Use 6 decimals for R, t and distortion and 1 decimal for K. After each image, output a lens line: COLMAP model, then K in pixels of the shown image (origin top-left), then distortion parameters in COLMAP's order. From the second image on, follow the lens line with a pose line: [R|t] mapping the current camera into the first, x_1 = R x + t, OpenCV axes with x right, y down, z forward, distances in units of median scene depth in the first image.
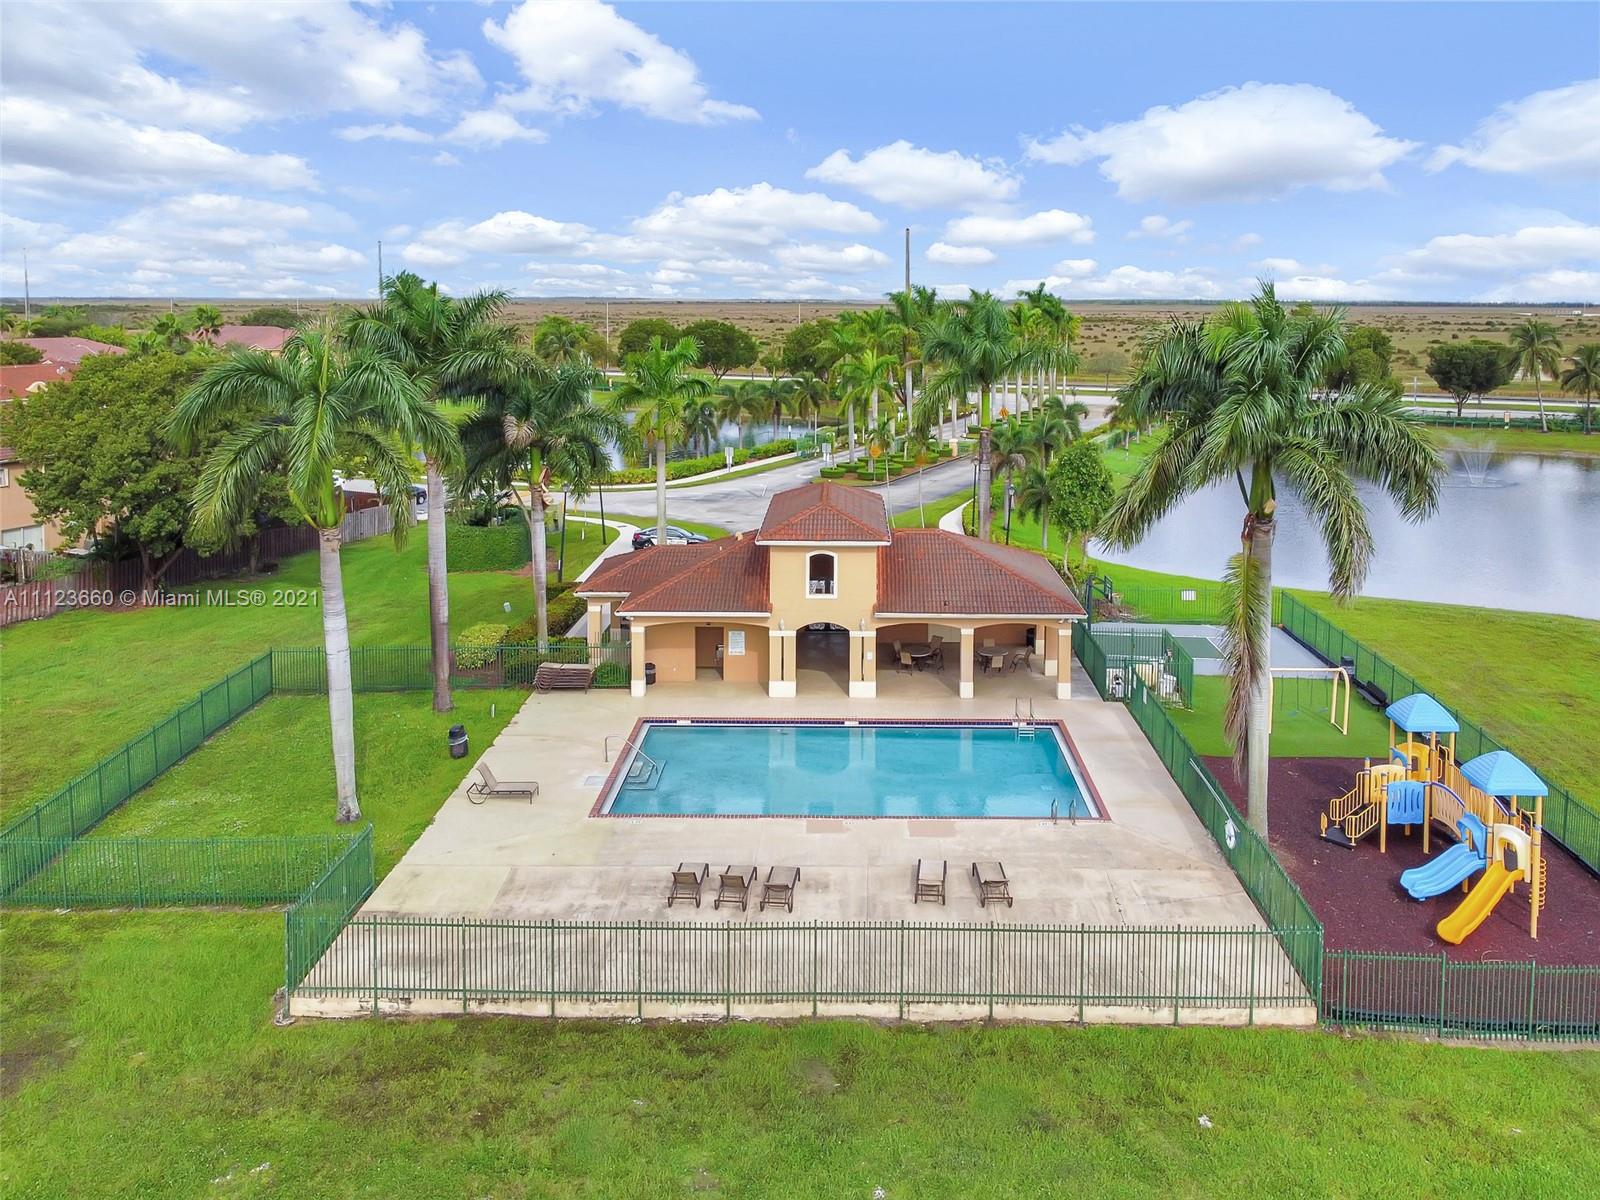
lens RADIAL K [[1220.9, 0, 802.6], [0, 1220.9, 545.3], [0, 0, 1]] dist [-0.007630, -0.002574]
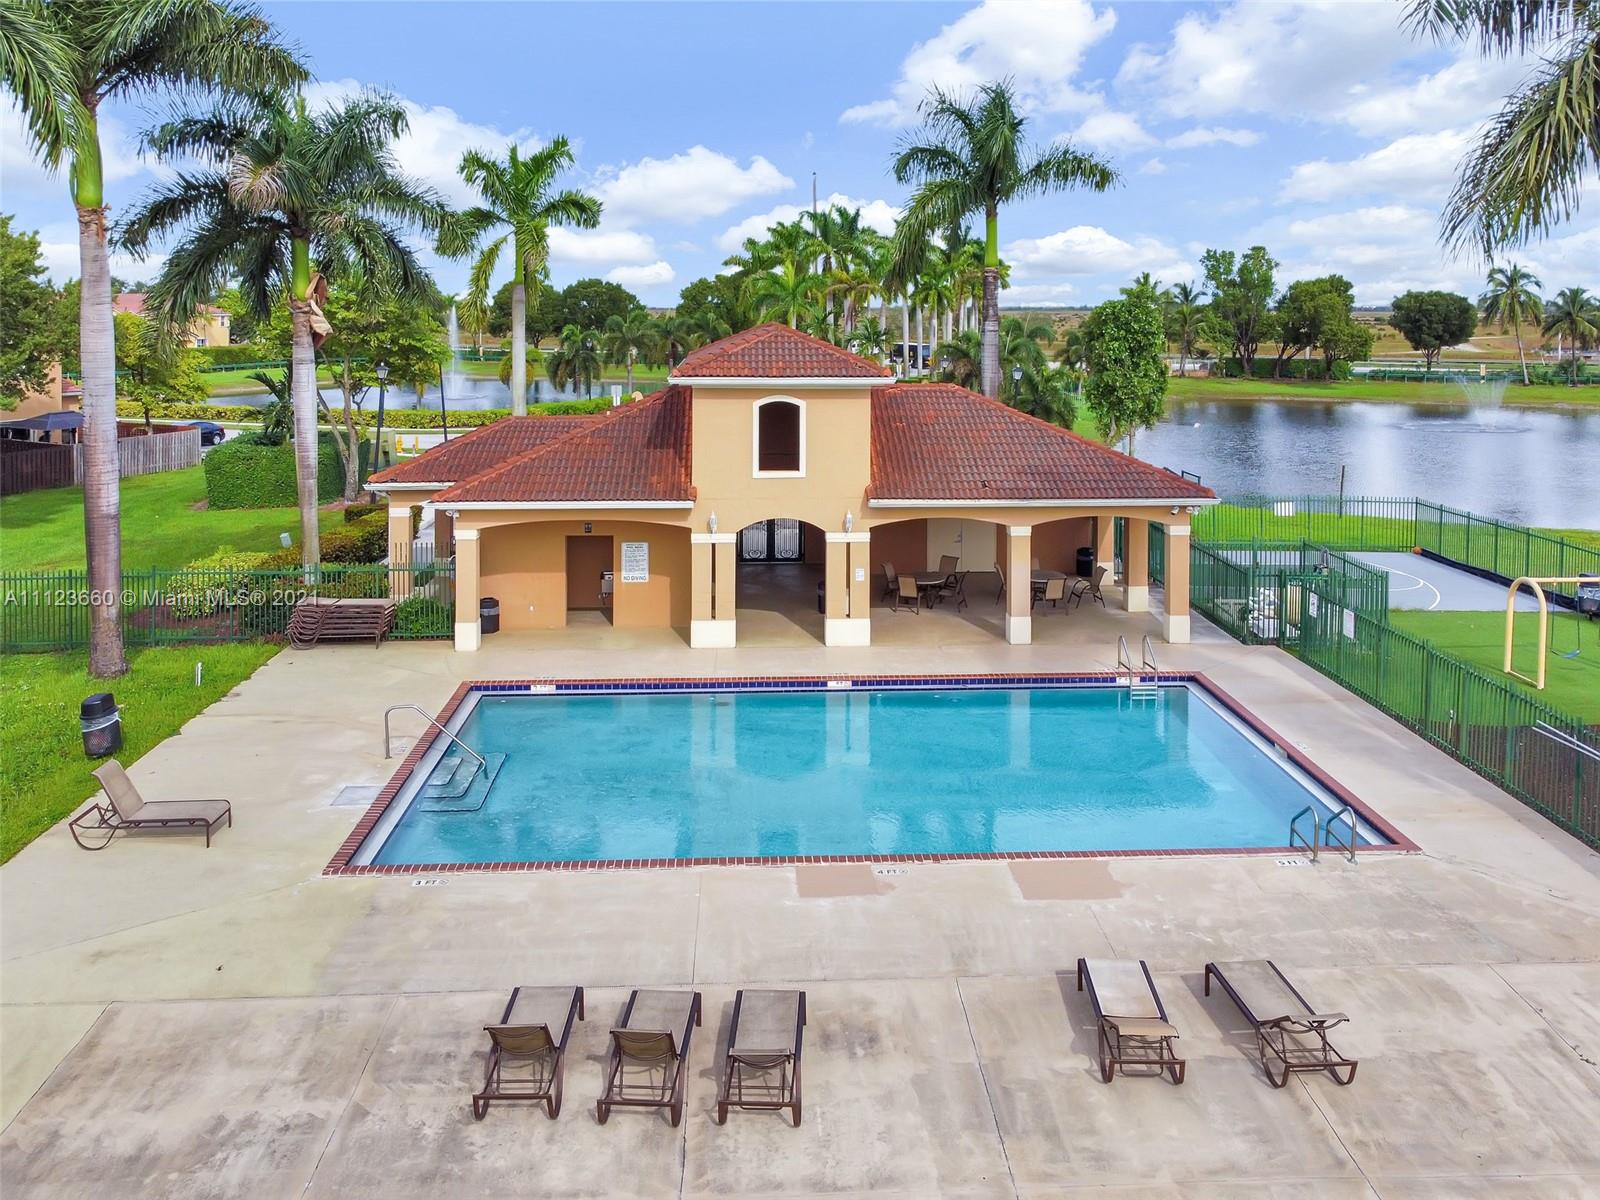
lens RADIAL K [[1398.9, 0, 798.6], [0, 1398.9, 392.4], [0, 0, 1]] dist [-0.010377, 0.001815]
pose [[0.997501, -0.004222, 0.070524, -0.026597], [0.010773, 0.995630, -0.092762, 0.075809], [-0.069824, 0.093290, 0.993188, 0.366249]]
